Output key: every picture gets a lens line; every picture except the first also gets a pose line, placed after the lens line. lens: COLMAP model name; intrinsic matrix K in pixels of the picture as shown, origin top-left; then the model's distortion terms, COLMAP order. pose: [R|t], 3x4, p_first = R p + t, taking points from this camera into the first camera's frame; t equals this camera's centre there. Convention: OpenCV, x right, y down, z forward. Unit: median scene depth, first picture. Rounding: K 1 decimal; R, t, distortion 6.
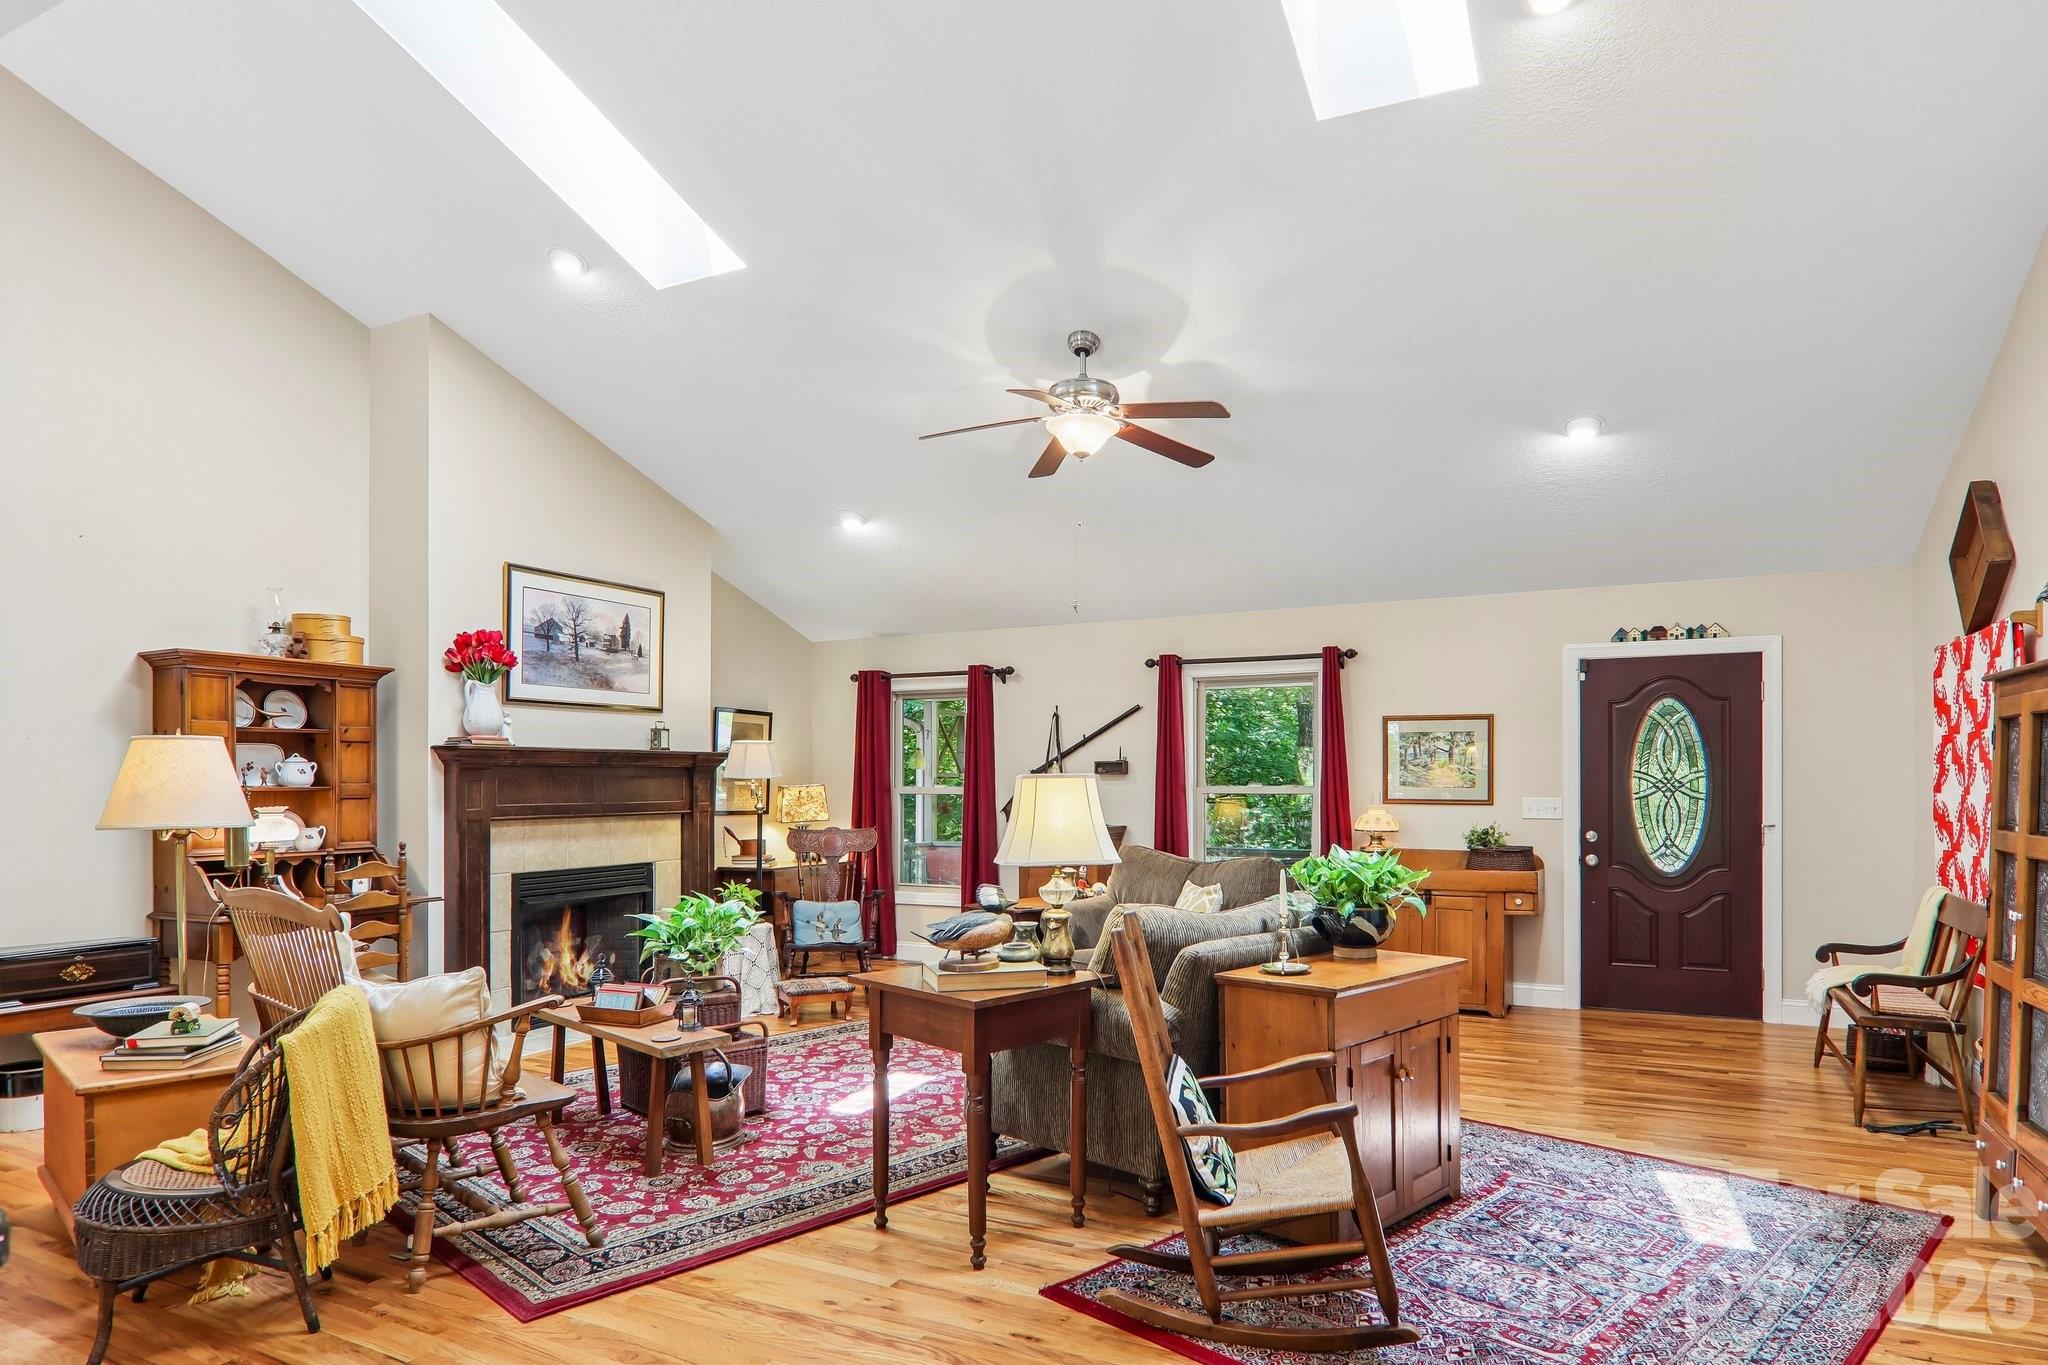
lens RADIAL K [[1179.5, 0, 1022.2], [0, 1179.5, 768.1], [0, 0, 1]] dist [-0.001750, -0.022849]
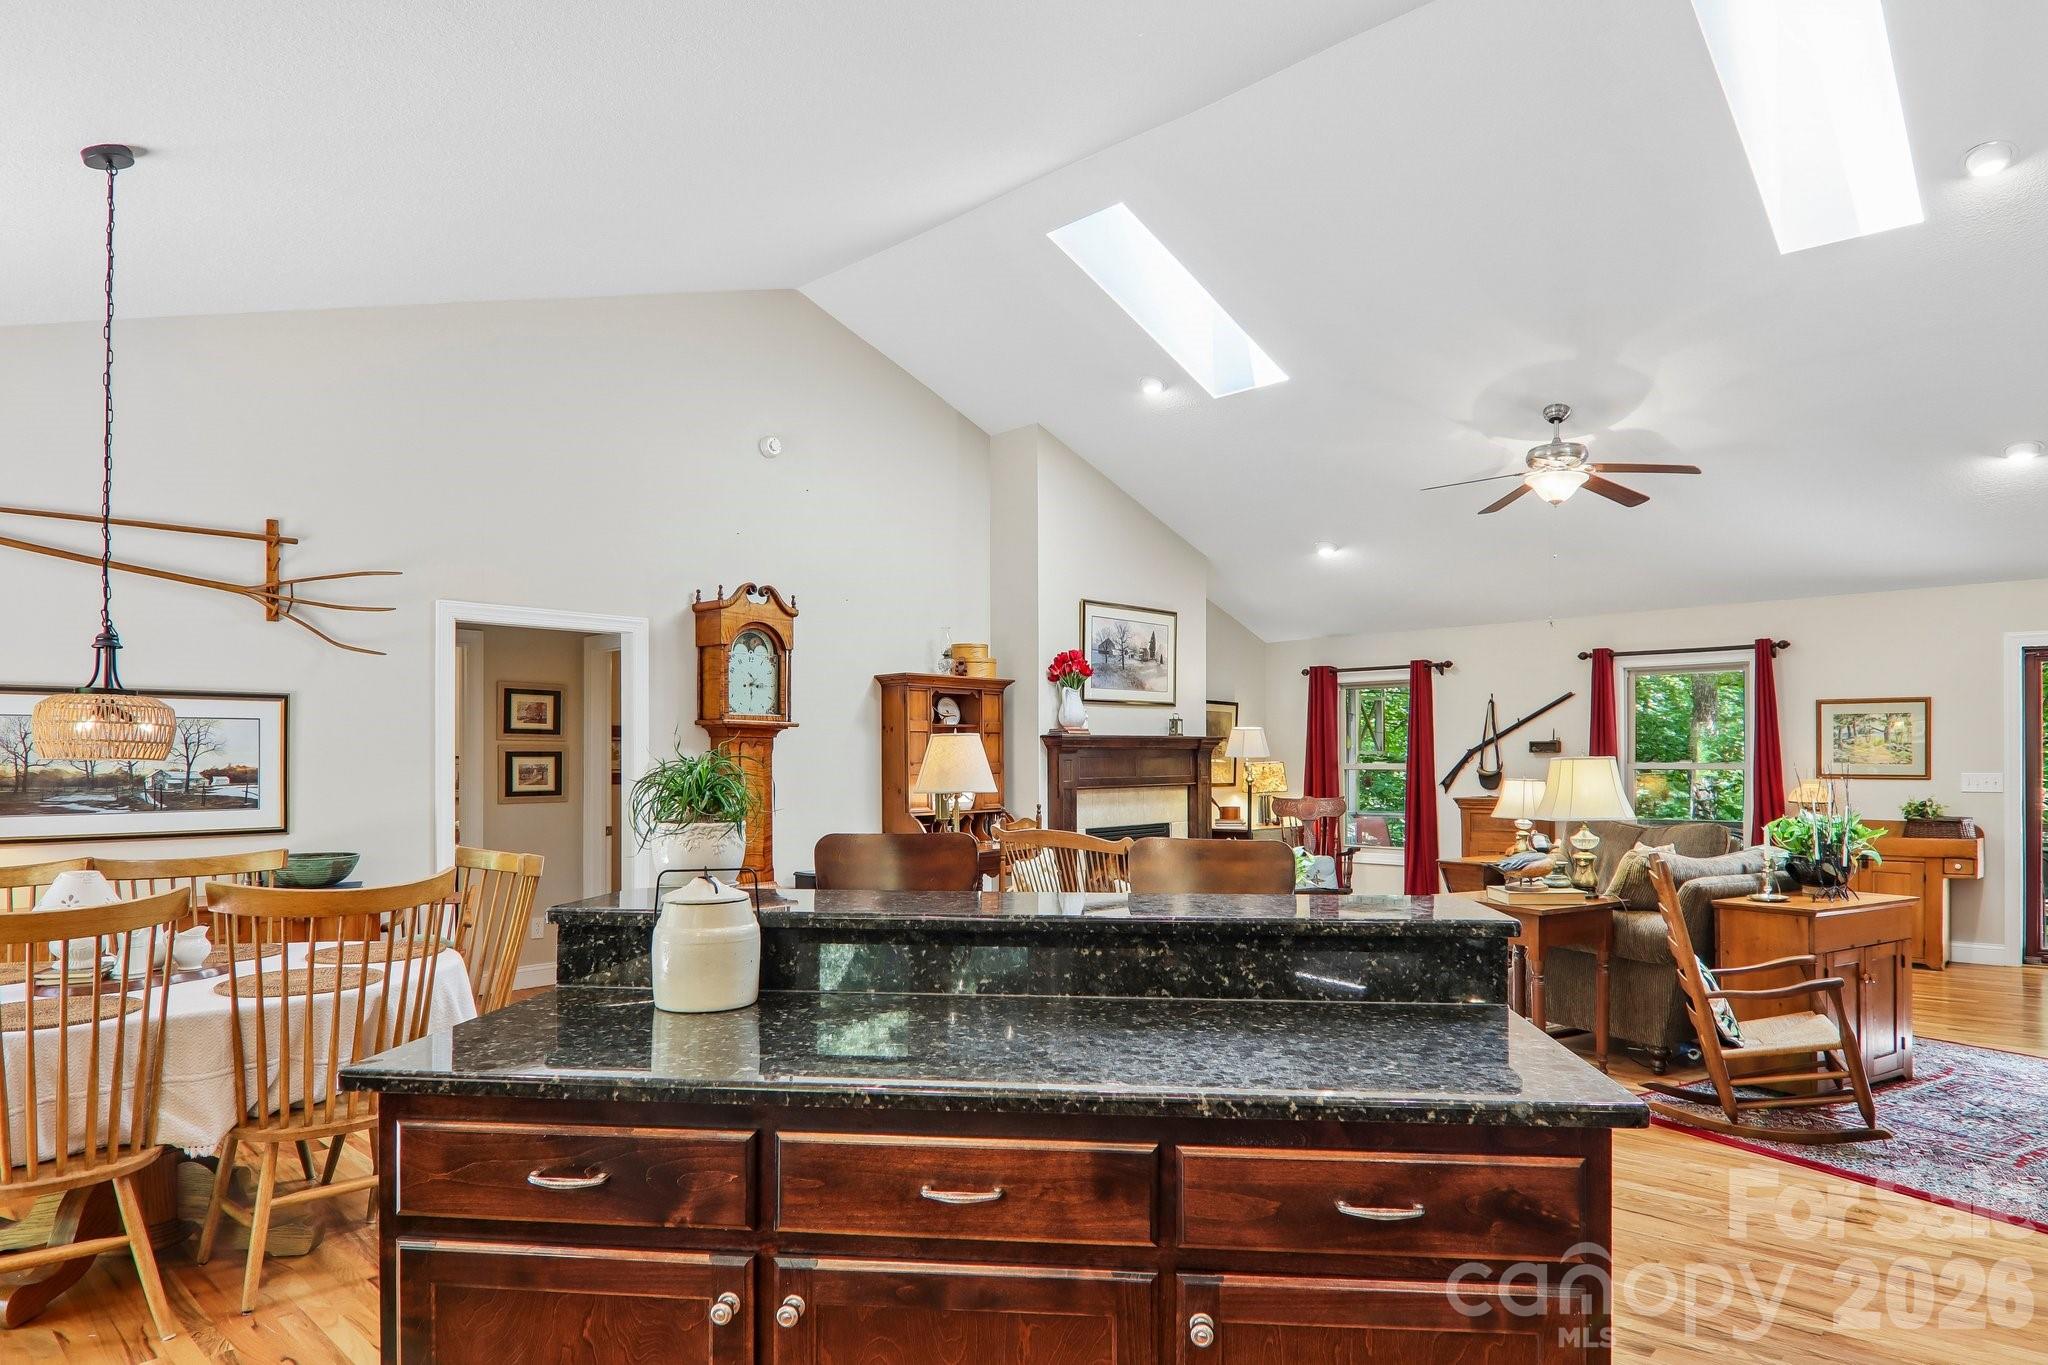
lens RADIAL K [[1155.5, 0, 1029.1], [0, 1155.5, 748.0], [0, 0, 1]] dist [0.003263, -0.021164]
pose [[0.962400, -0.004791, -0.271593, -0.127340], [0.006123, 0.999973, 0.004058, -0.008436], [0.271566, -0.005568, 0.962404, -0.278947]]
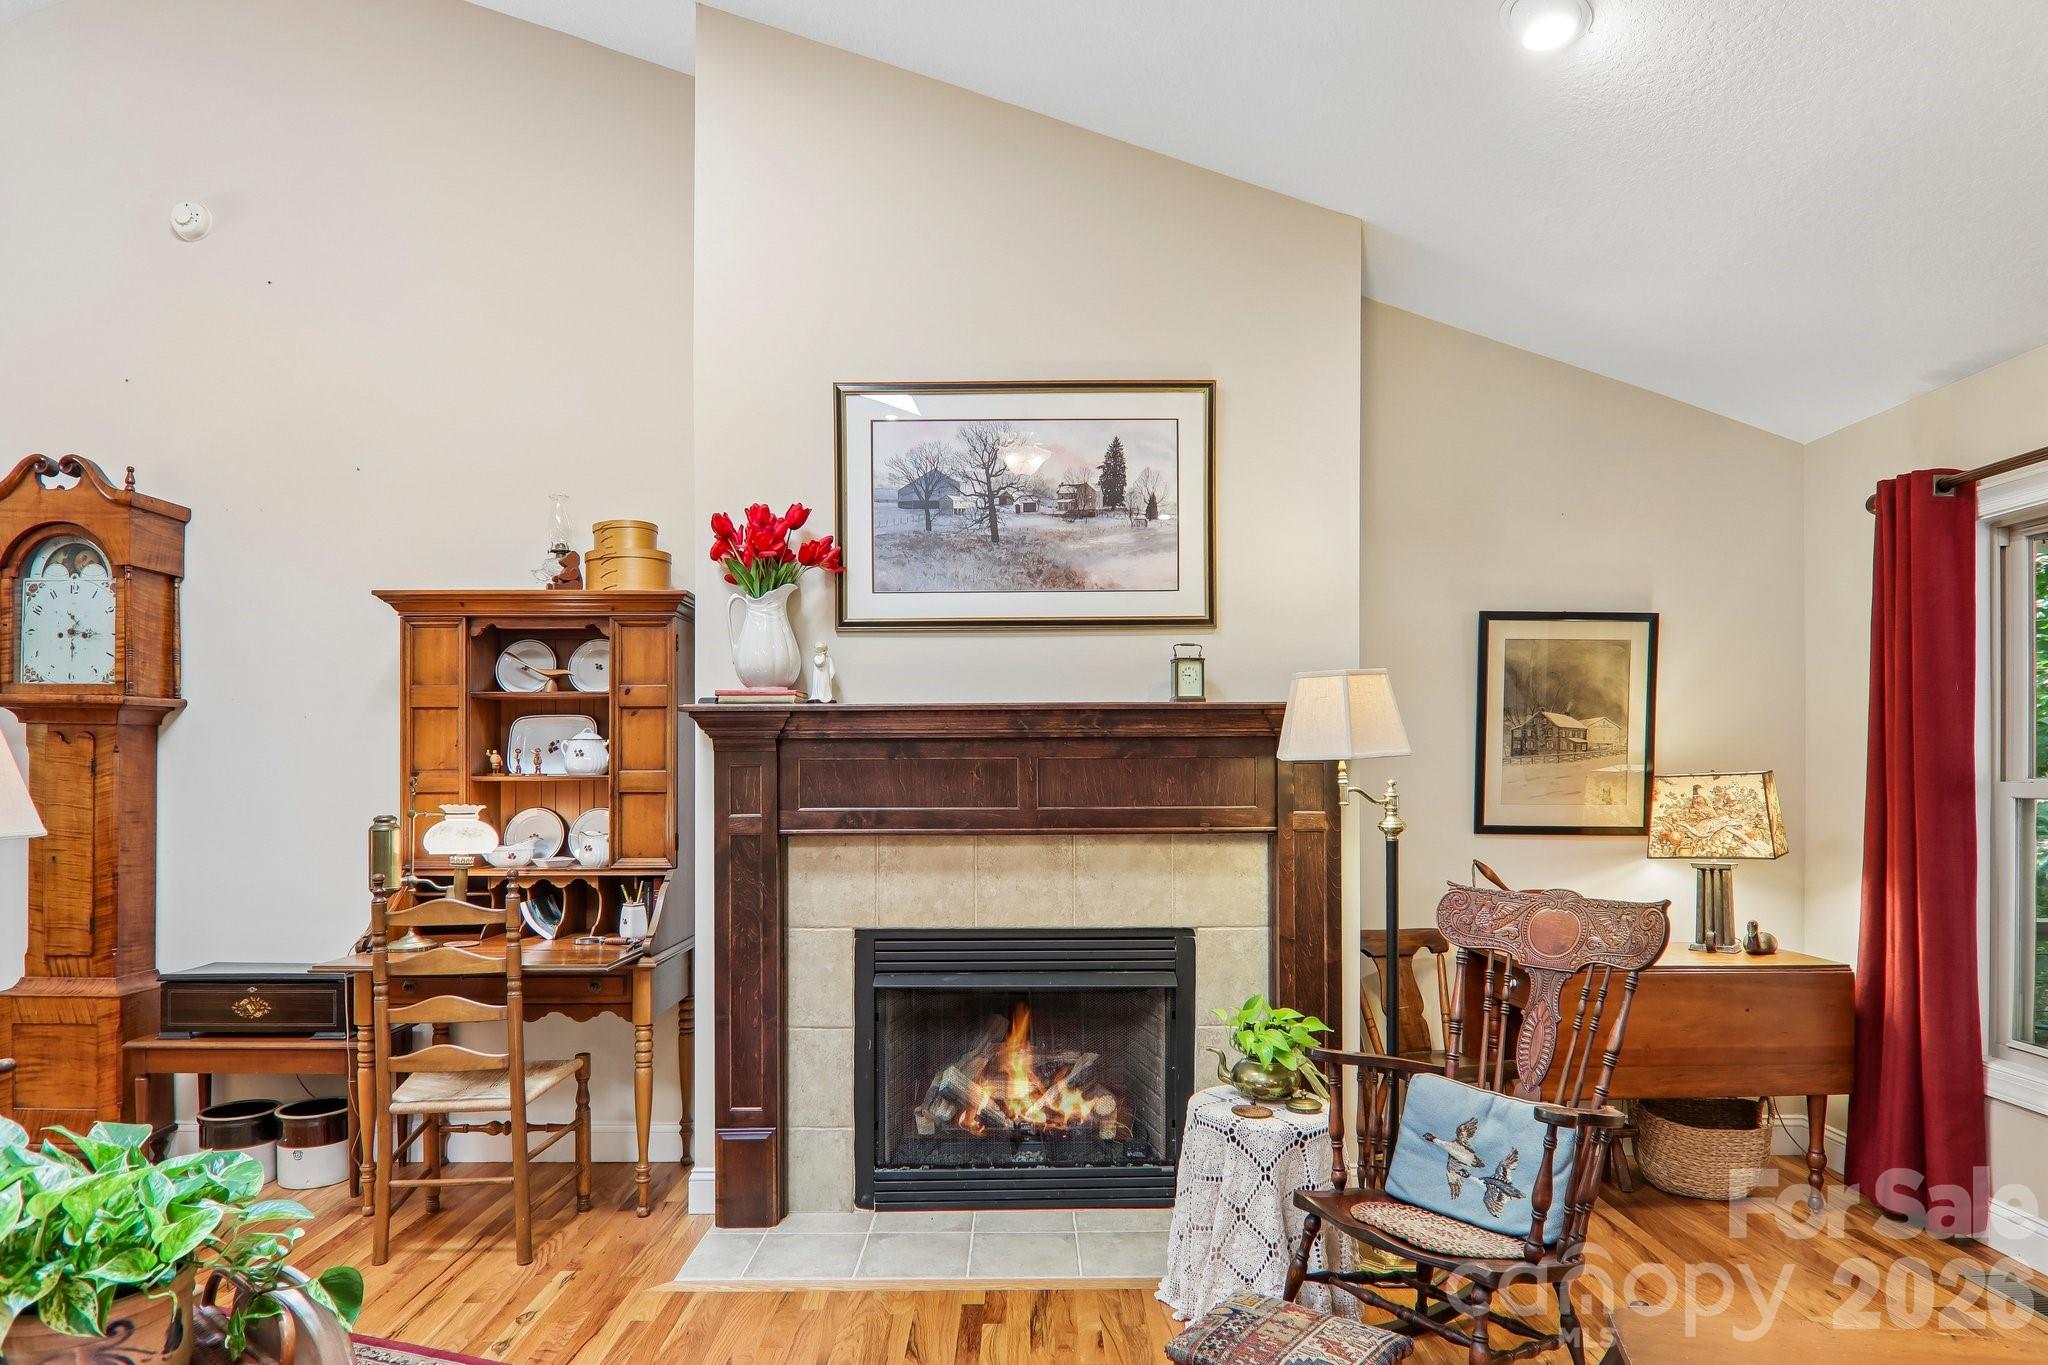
lens RADIAL K [[1155.5, 0, 1029.1], [0, 1155.5, 748.0], [0, 0, 1]] dist [0.003263, -0.021164]
pose [[0.460846, -0.010121, -0.887423, 0.094993], [0.012754, 0.999907, -0.004781, 0.005561], [0.887389, -0.009115, 0.460932, 0.770448]]
